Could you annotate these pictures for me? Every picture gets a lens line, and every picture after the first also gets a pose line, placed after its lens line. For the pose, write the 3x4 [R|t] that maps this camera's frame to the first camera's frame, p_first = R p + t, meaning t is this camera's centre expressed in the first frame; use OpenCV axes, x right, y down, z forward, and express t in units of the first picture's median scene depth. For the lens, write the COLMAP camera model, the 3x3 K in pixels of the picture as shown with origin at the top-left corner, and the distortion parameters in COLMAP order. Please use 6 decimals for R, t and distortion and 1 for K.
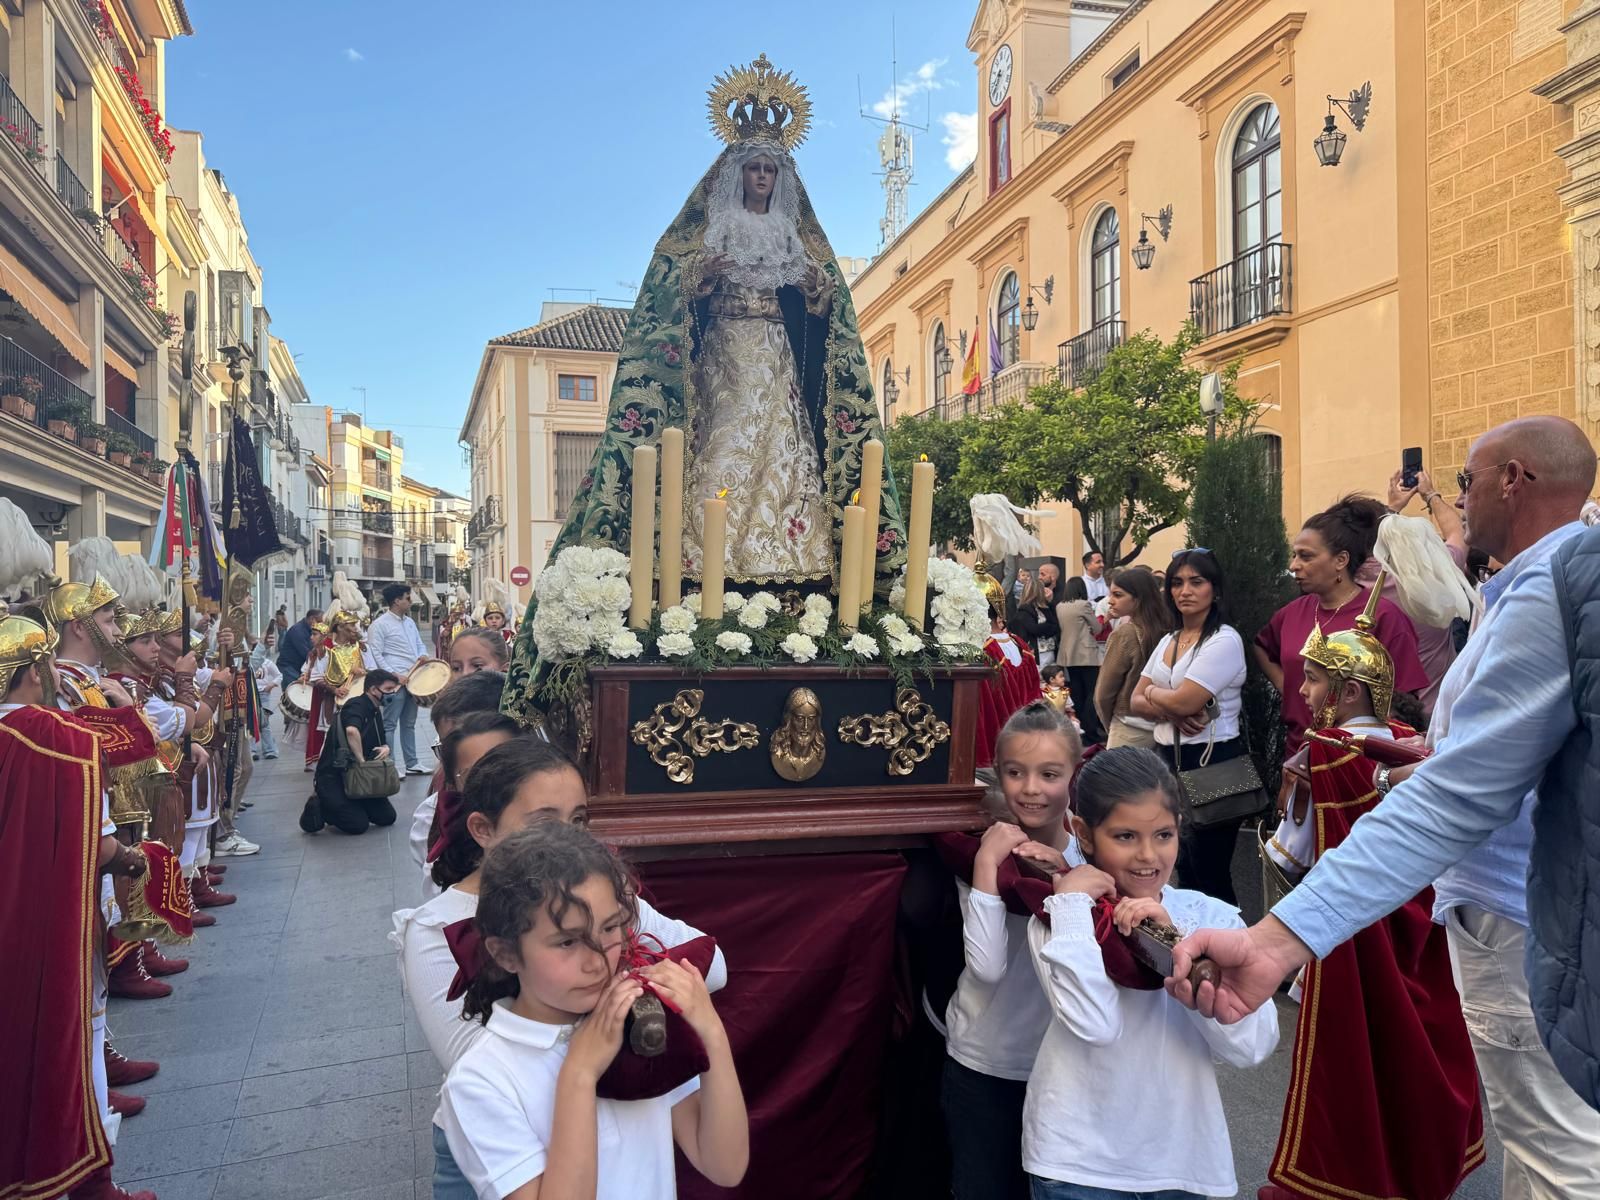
lens RADIAL K [[1202.2, 0, 788.1], [0, 1202.2, 583.4], [0, 0, 1]] dist [0.086029, -0.013169]
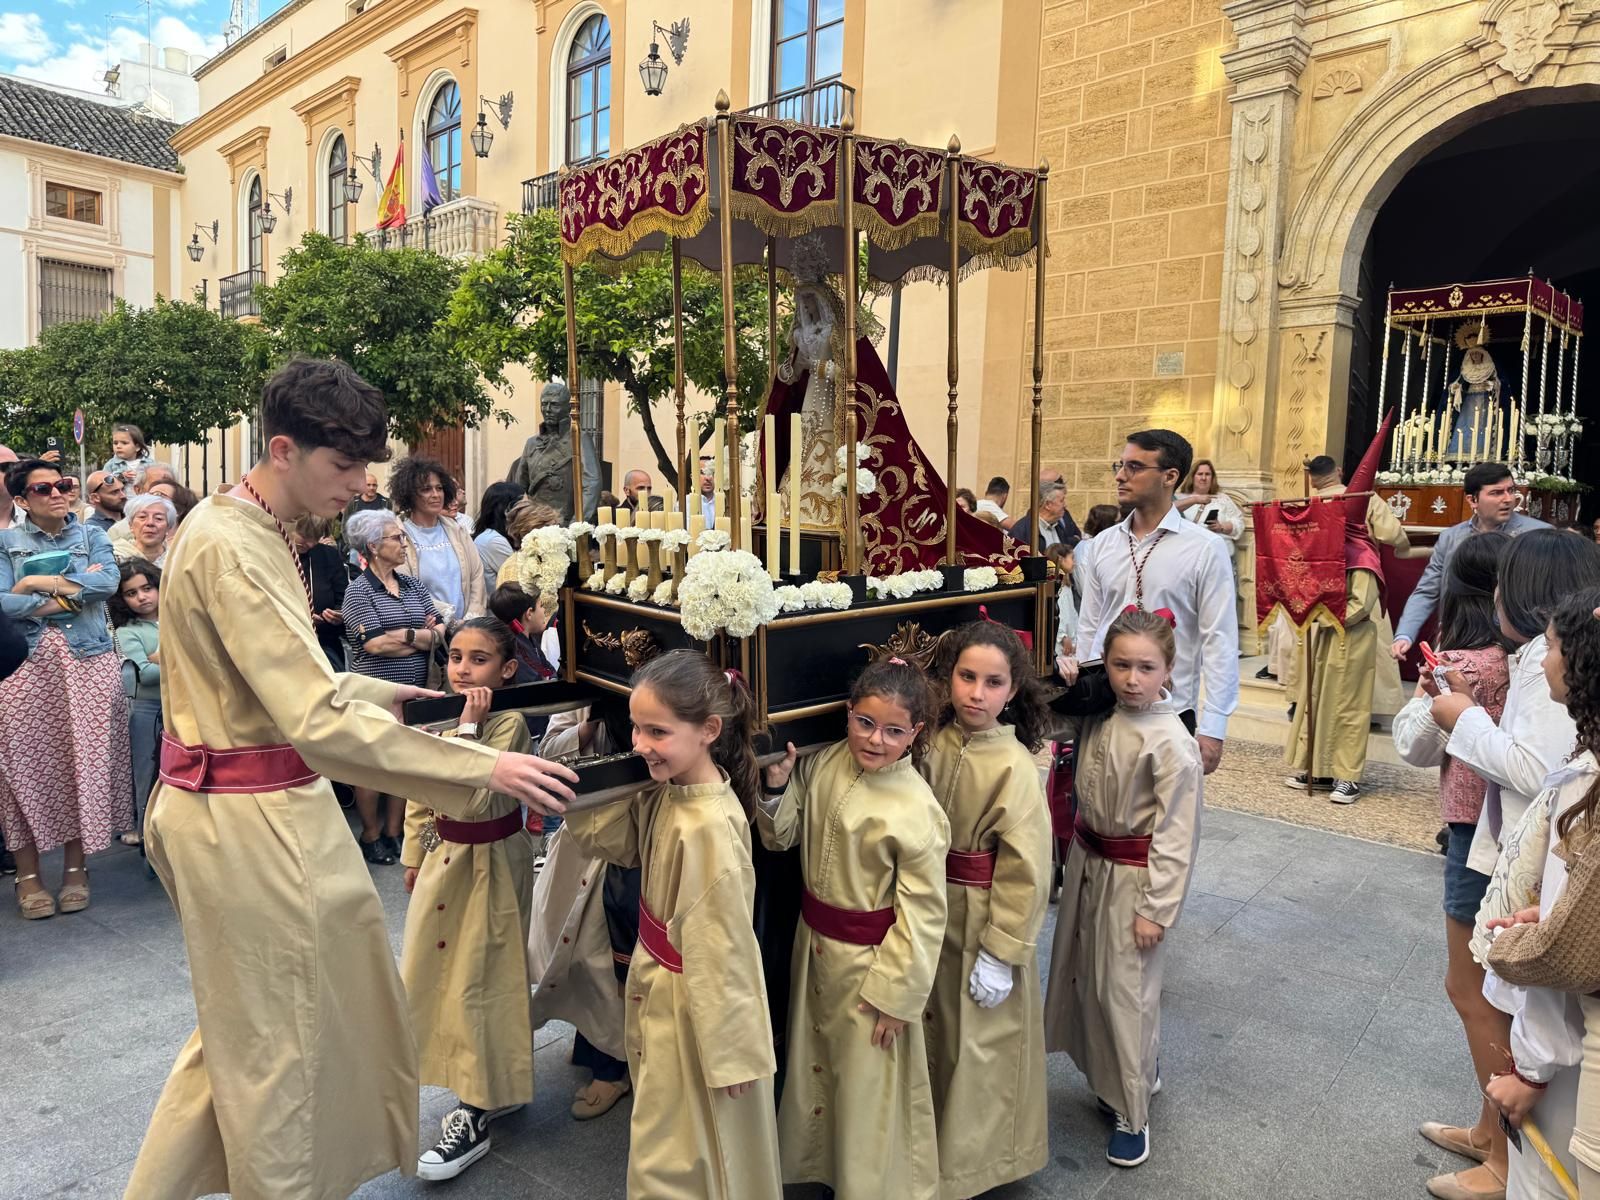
lens RADIAL K [[1175.2, 0, 790.9], [0, 1175.2, 591.3], [0, 0, 1]] dist [0.027982, -0.019028]
pose [[0.854945, 0.009477, 0.518632, -0.015079], [-0.056497, 0.995586, 0.074940, -0.002228], [-0.515633, -0.093371, 0.851707, 0.203774]]
